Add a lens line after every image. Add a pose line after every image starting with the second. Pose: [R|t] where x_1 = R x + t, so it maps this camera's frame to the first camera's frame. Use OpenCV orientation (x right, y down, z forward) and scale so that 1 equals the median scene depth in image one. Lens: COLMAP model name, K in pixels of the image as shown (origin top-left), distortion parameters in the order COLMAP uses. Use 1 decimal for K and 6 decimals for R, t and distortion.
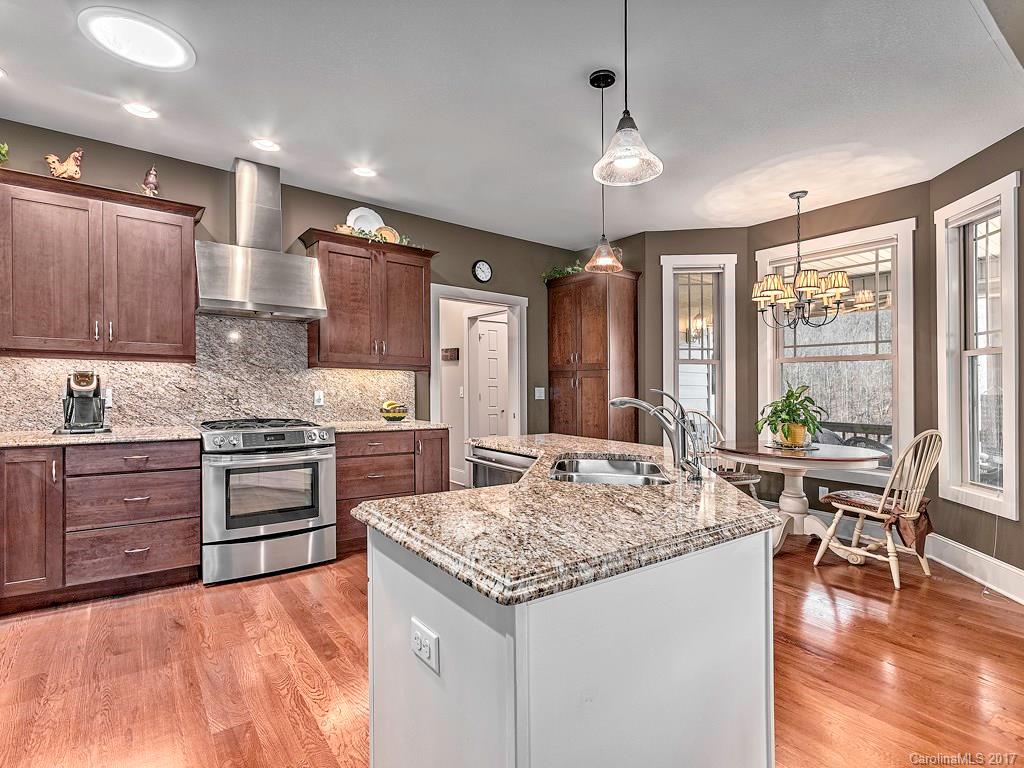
lens RADIAL K [[513.2, 0, 513.6], [0, 513.2, 394.2], [0, 0, 1]] dist [0.002578, 0.000487]
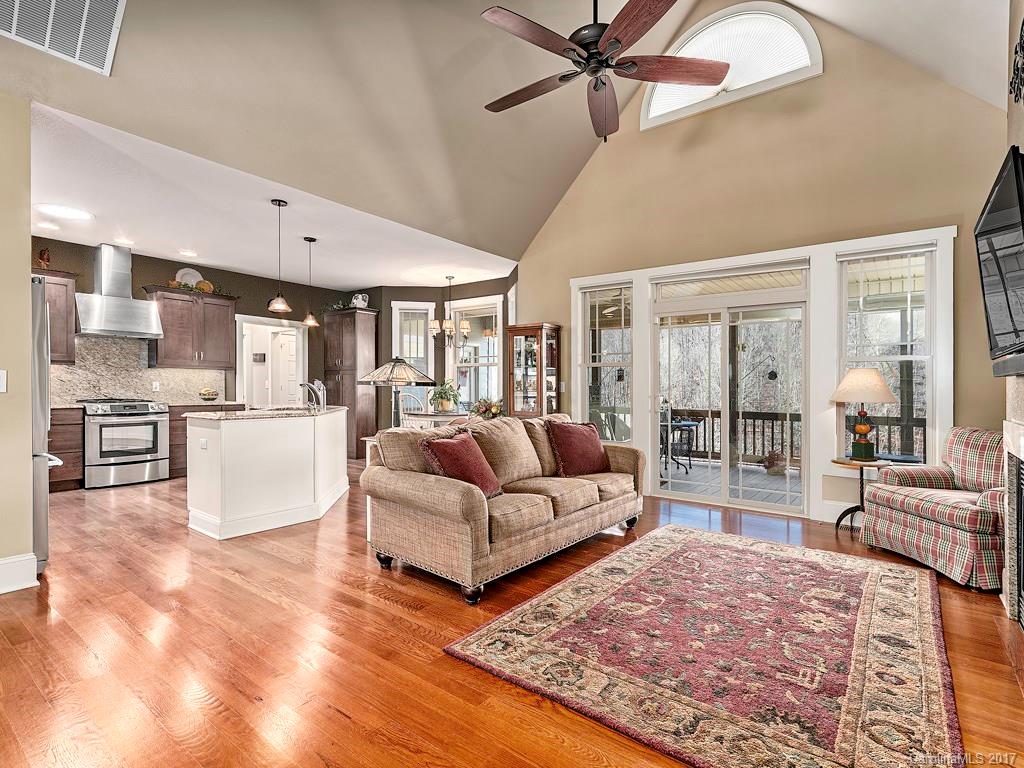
lens RADIAL K [[510.2, 0, 512.0], [0, 510.2, 384.0], [0, 0, 1]] dist [-0.003166, 0.000236]
pose [[0.962875, -0.001171, 0.269946, 0.269691], [0.004907, 0.999901, -0.013167, 0.026844], [-0.269904, 0.014003, 0.962785, -0.857493]]
